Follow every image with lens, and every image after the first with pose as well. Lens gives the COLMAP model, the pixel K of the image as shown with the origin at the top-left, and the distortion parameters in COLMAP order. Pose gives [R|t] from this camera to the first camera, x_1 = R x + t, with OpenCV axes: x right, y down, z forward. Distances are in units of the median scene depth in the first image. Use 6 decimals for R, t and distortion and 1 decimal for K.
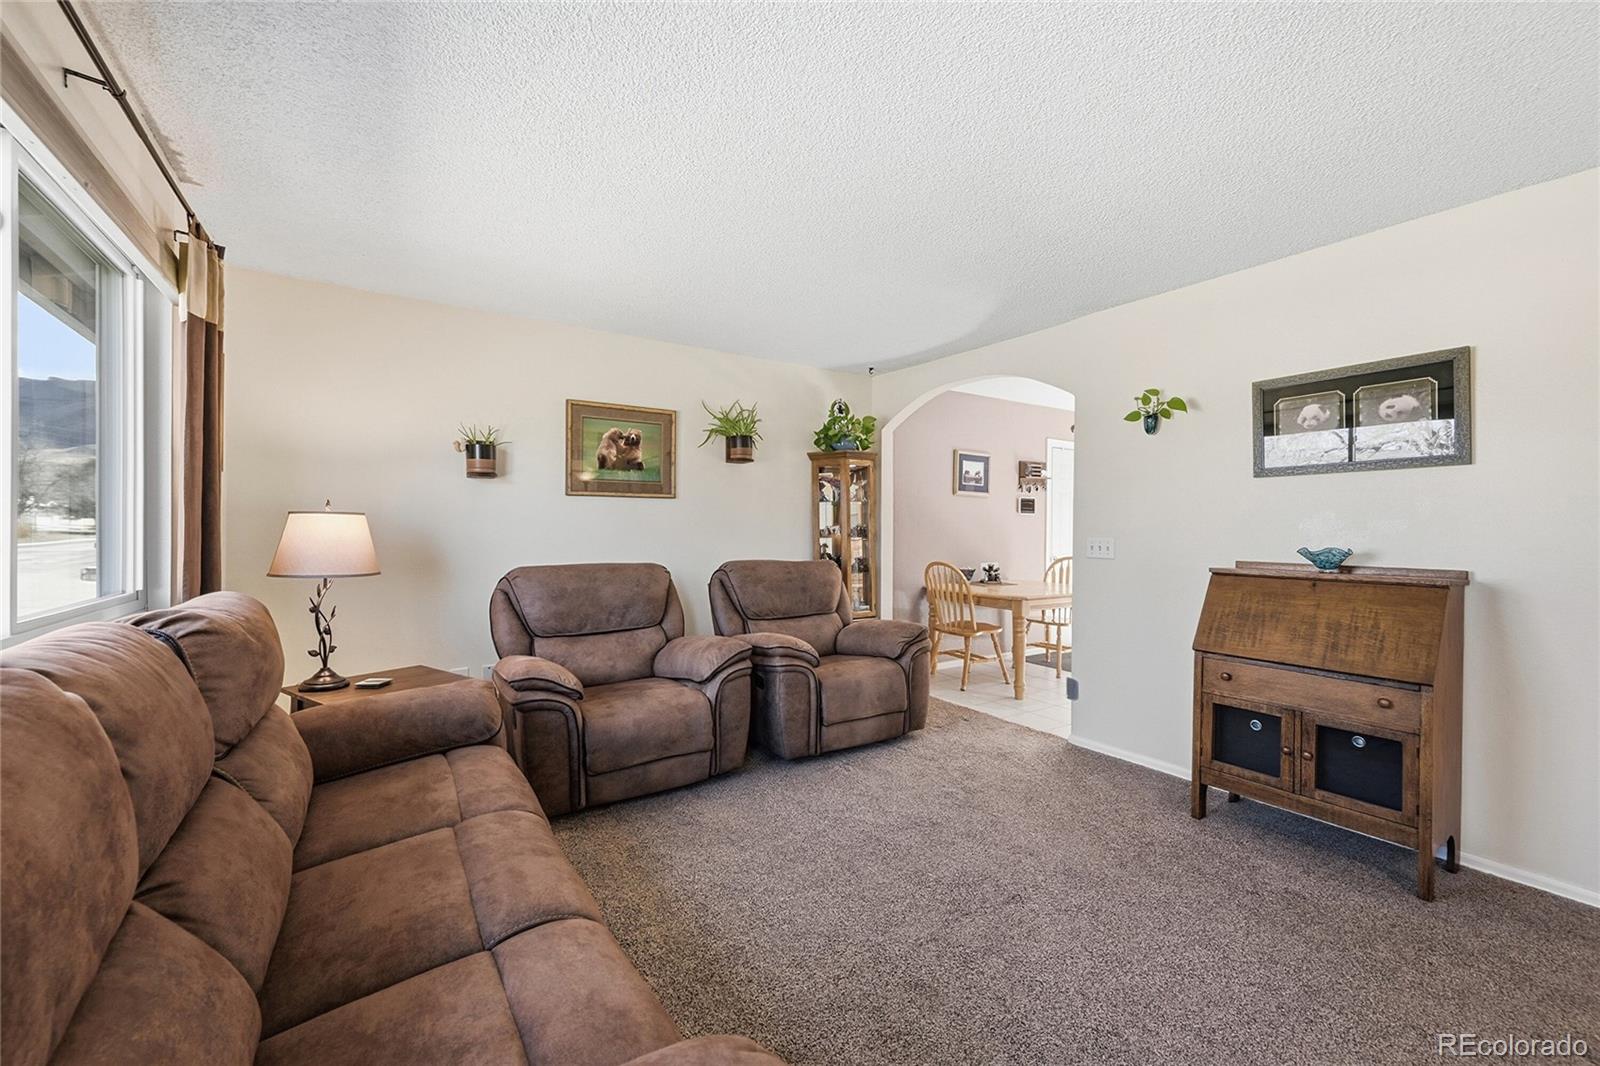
lens RADIAL K [[650.9, 0, 805.5], [0, 650.9, 523.3], [0, 0, 1]] dist [0.000270, -0.000029]
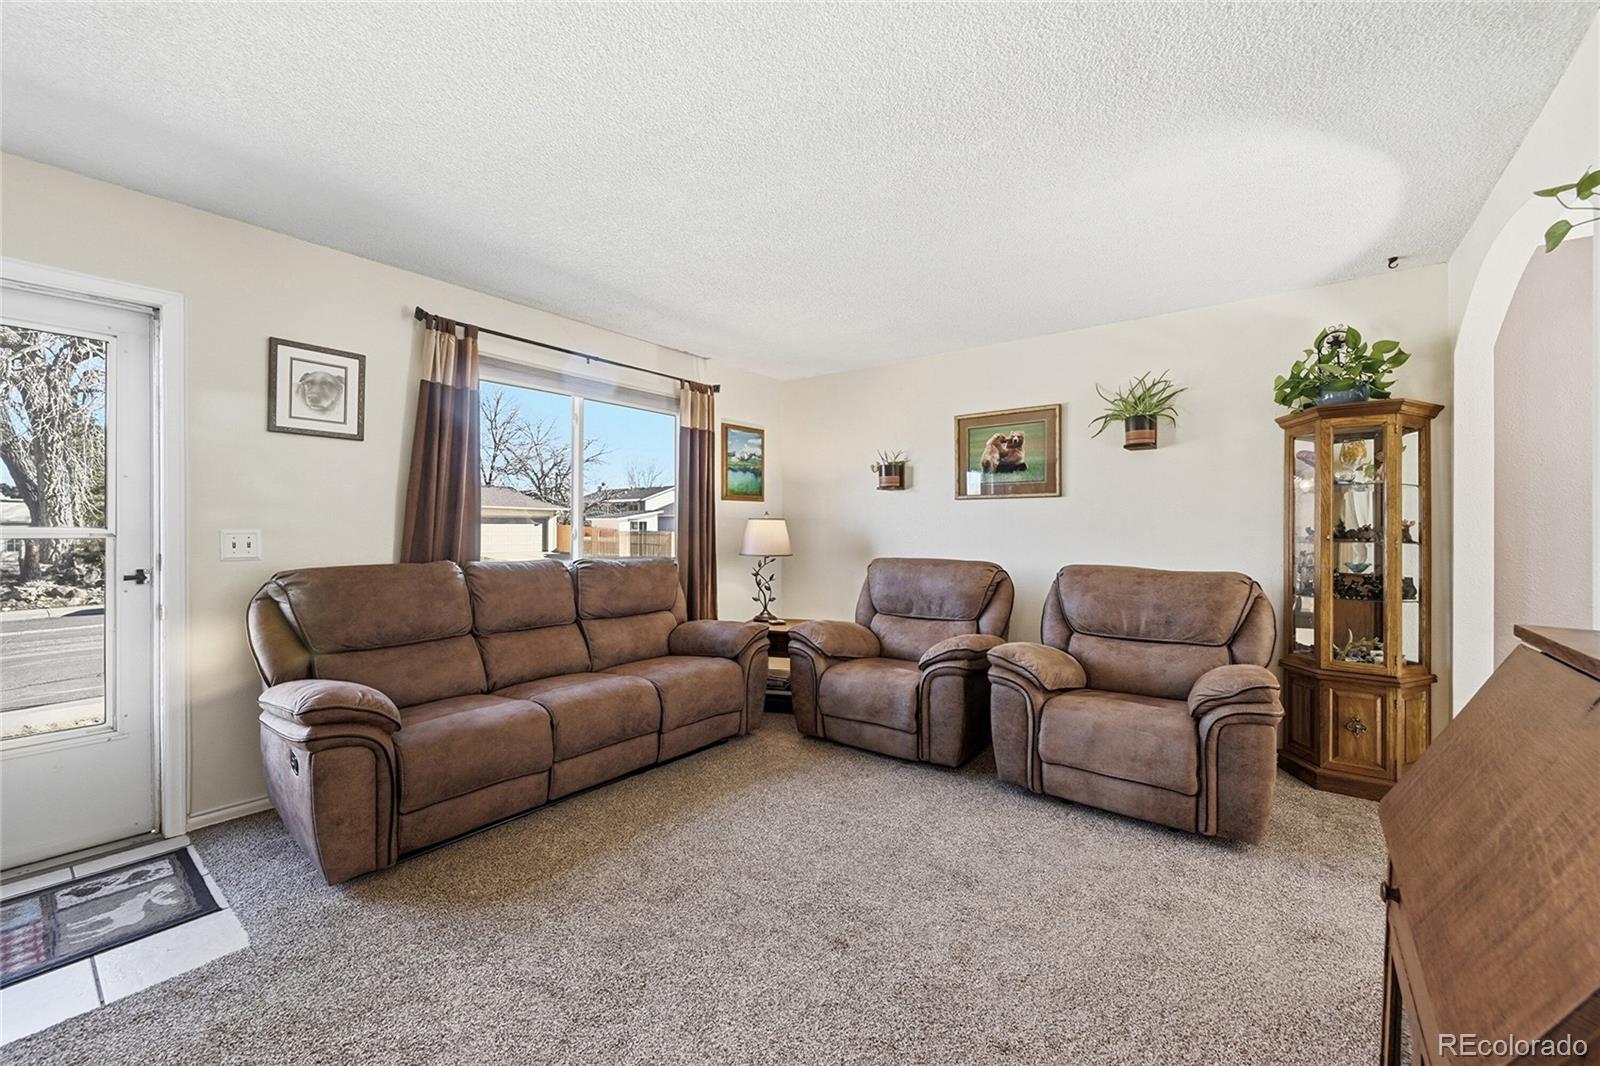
lens RADIAL K [[642.2, 0, 793.9], [0, 642.2, 526.7], [0, 0, 1]] dist [-0.002645, -0.000009]
pose [[0.306538, -0.005838, -0.951841, 0.631987], [0.006938, 0.999968, -0.003899, 0.007524], [0.951833, -0.005409, 0.306568, 0.383857]]
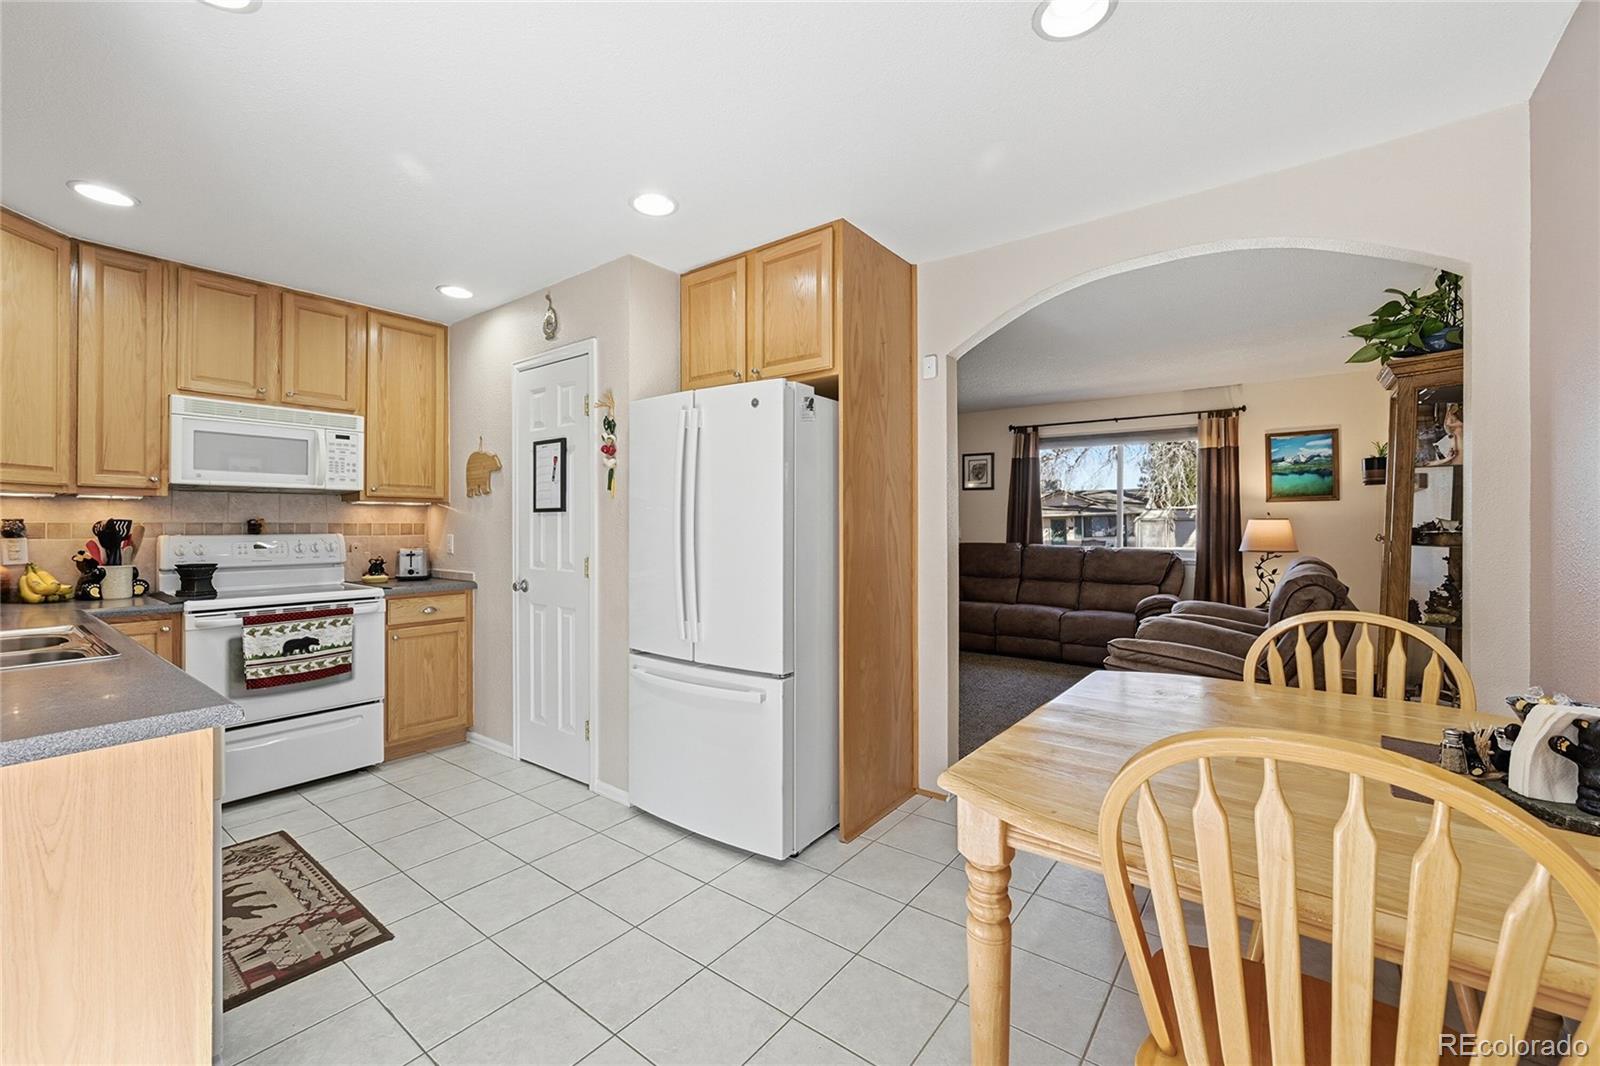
lens RADIAL K [[651.0, 0, 792.1], [0, 651.0, 522.4], [0, 0, 1]] dist [-0.000140, -0.000121]
pose [[-0.947675, -0.006818, -0.319163, 0.846709], [-0.001994, 0.999879, -0.015437, 0.018495], [0.319229, -0.013993, -0.947574, 1.658120]]
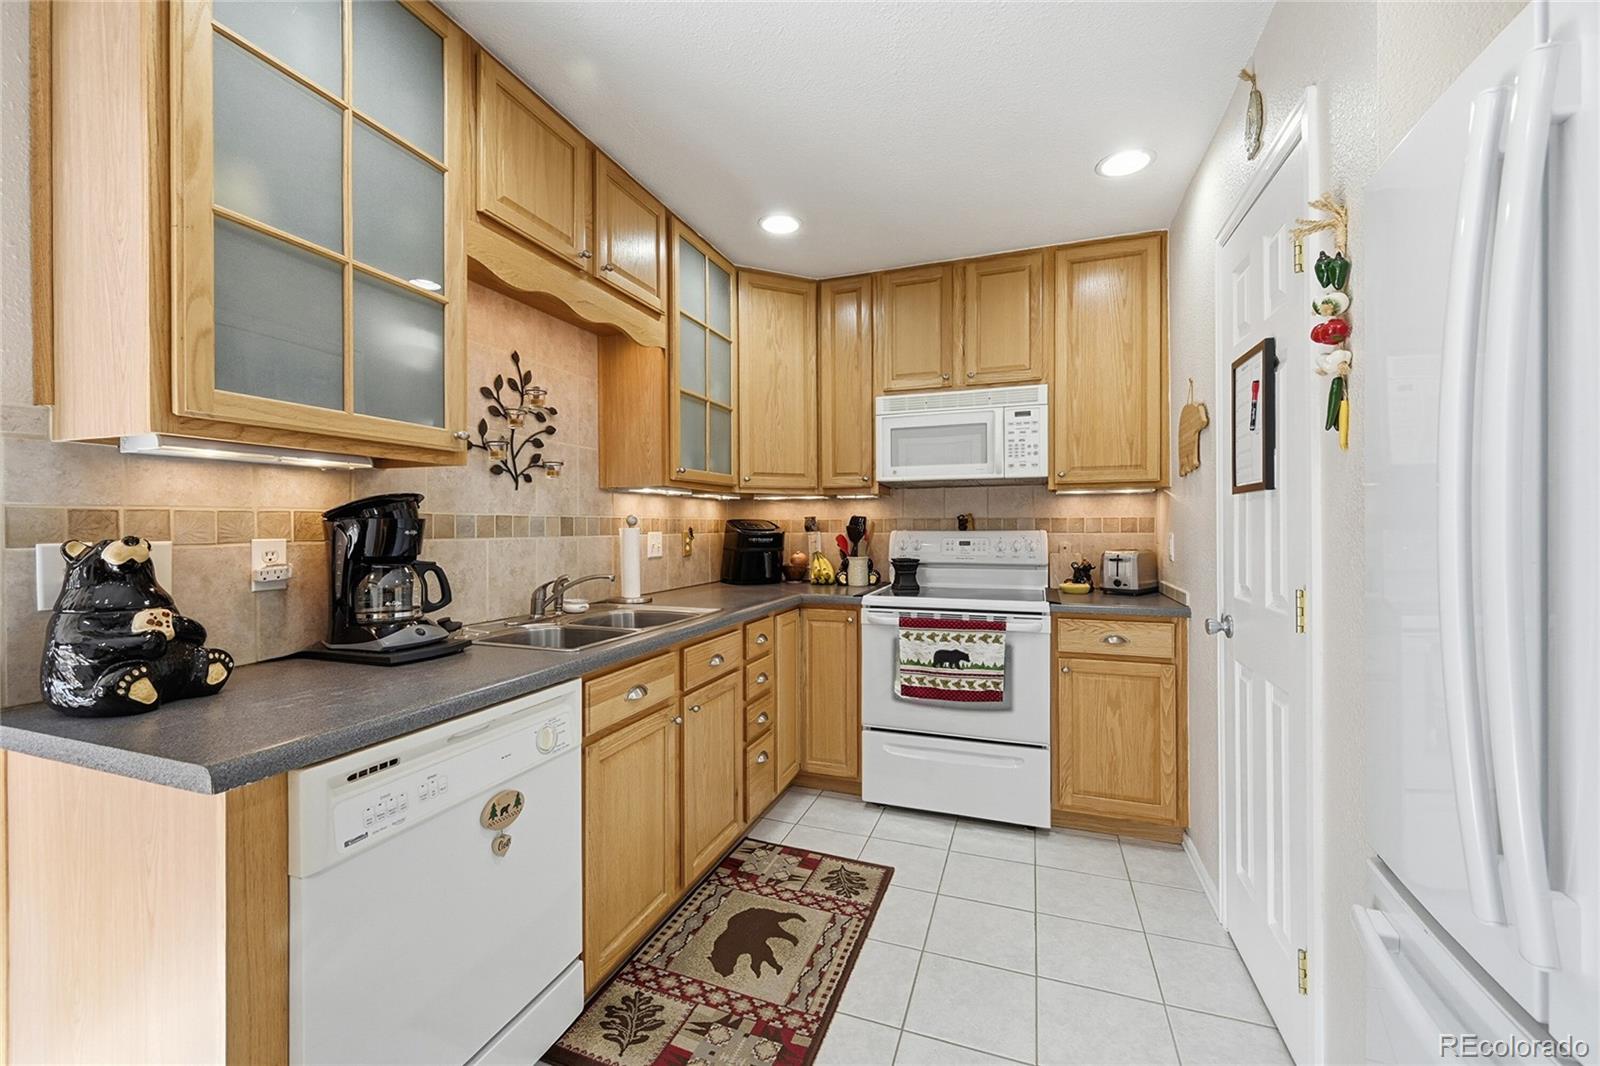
lens RADIAL K [[642.2, 0, 793.9], [0, 642.2, 526.7], [0, 0, 1]] dist [-0.002645, -0.000009]
pose [[-0.587710, -0.006666, 0.809044, 0.705684], [-0.006271, 0.999974, 0.003684, 0.015966], [-0.809047, -0.002908, -0.587737, 1.245675]]
